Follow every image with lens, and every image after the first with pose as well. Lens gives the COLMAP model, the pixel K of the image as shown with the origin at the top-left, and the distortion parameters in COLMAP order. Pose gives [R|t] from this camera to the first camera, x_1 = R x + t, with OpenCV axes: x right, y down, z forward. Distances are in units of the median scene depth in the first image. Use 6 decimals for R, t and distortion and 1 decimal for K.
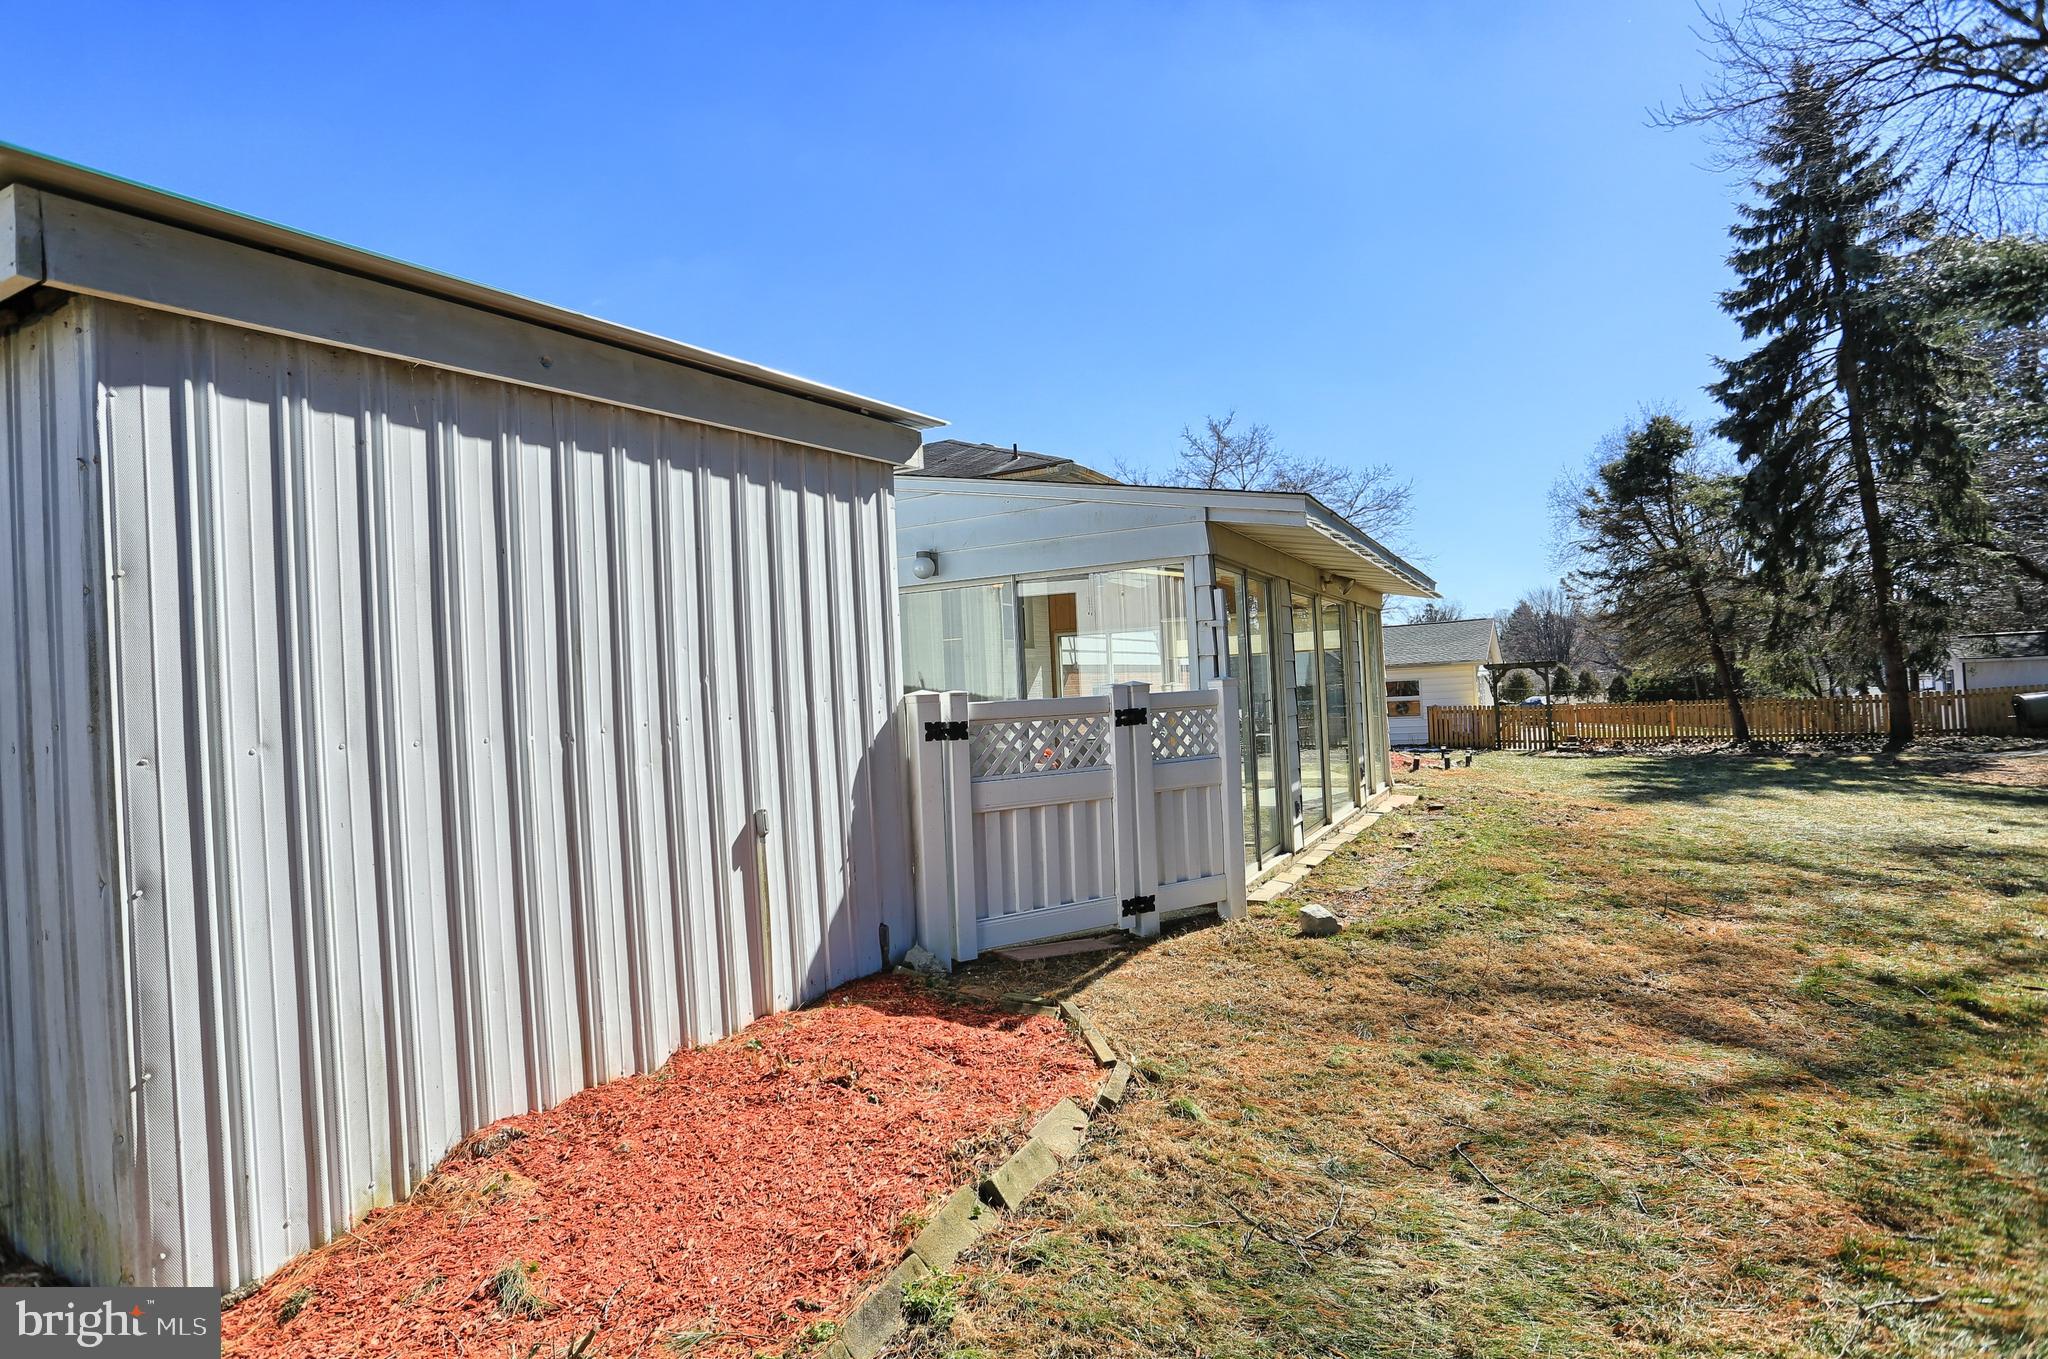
lens RADIAL K [[987.4, 0, 1020.8], [0, 987.4, 678.7], [0, 0, 1]] dist [-0.036992, 0.002018]
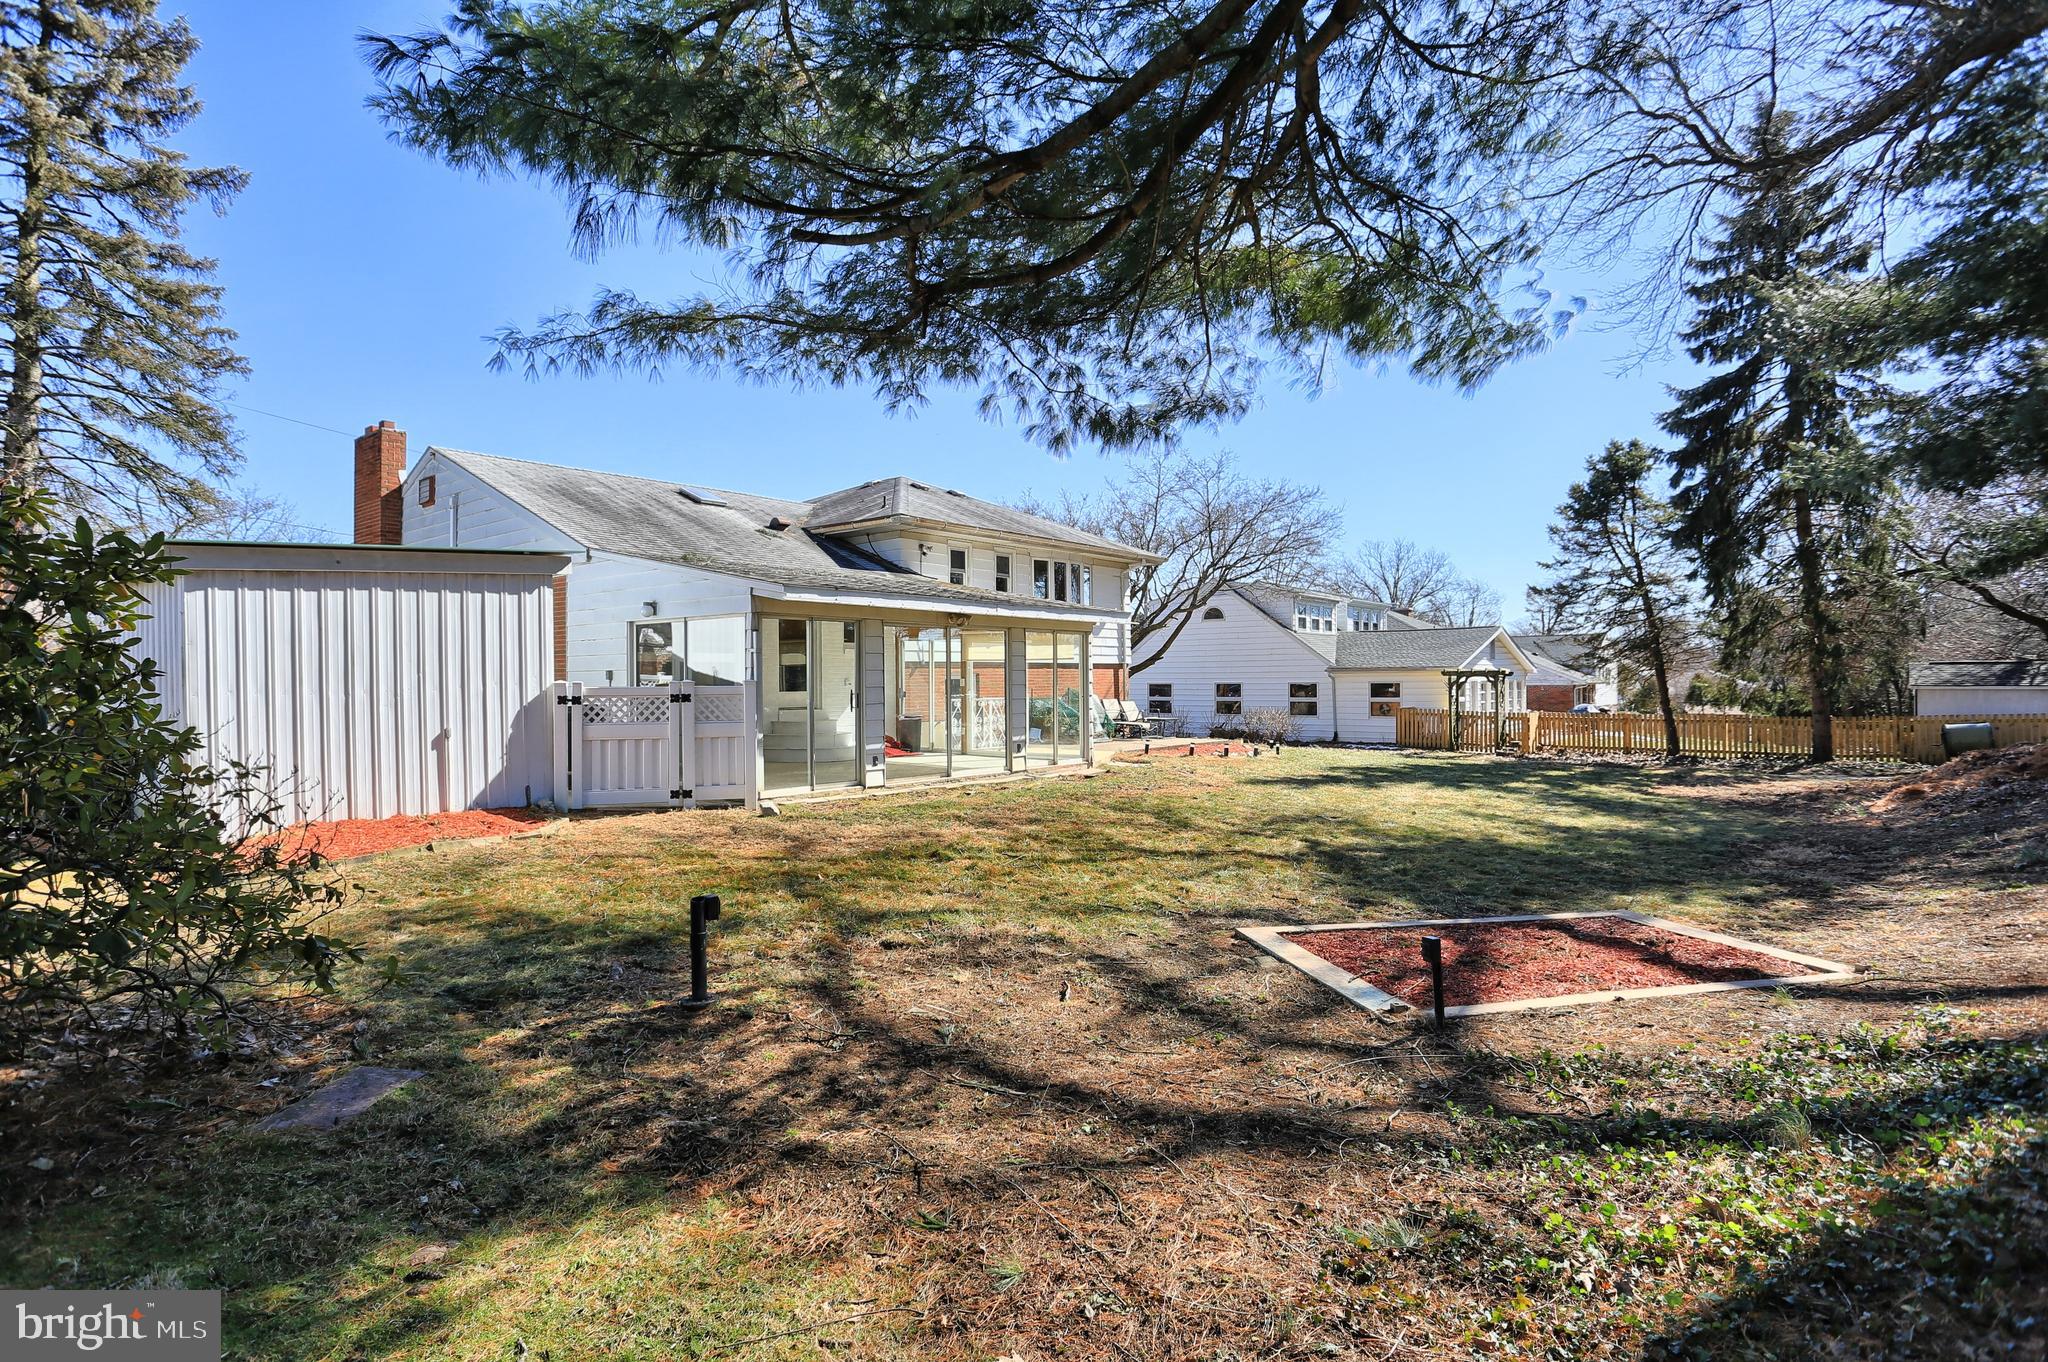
lens RADIAL K [[1027.3, 0, 1040.6], [0, 1027.3, 680.7], [0, 0, 1]] dist [-0.058503, 0.022520]
pose [[0.983084, 0.042591, -0.178136, 0.266895], [-0.038658, 0.998927, 0.025493, -0.017056], [0.179031, -0.018176, 0.983676, -0.196569]]
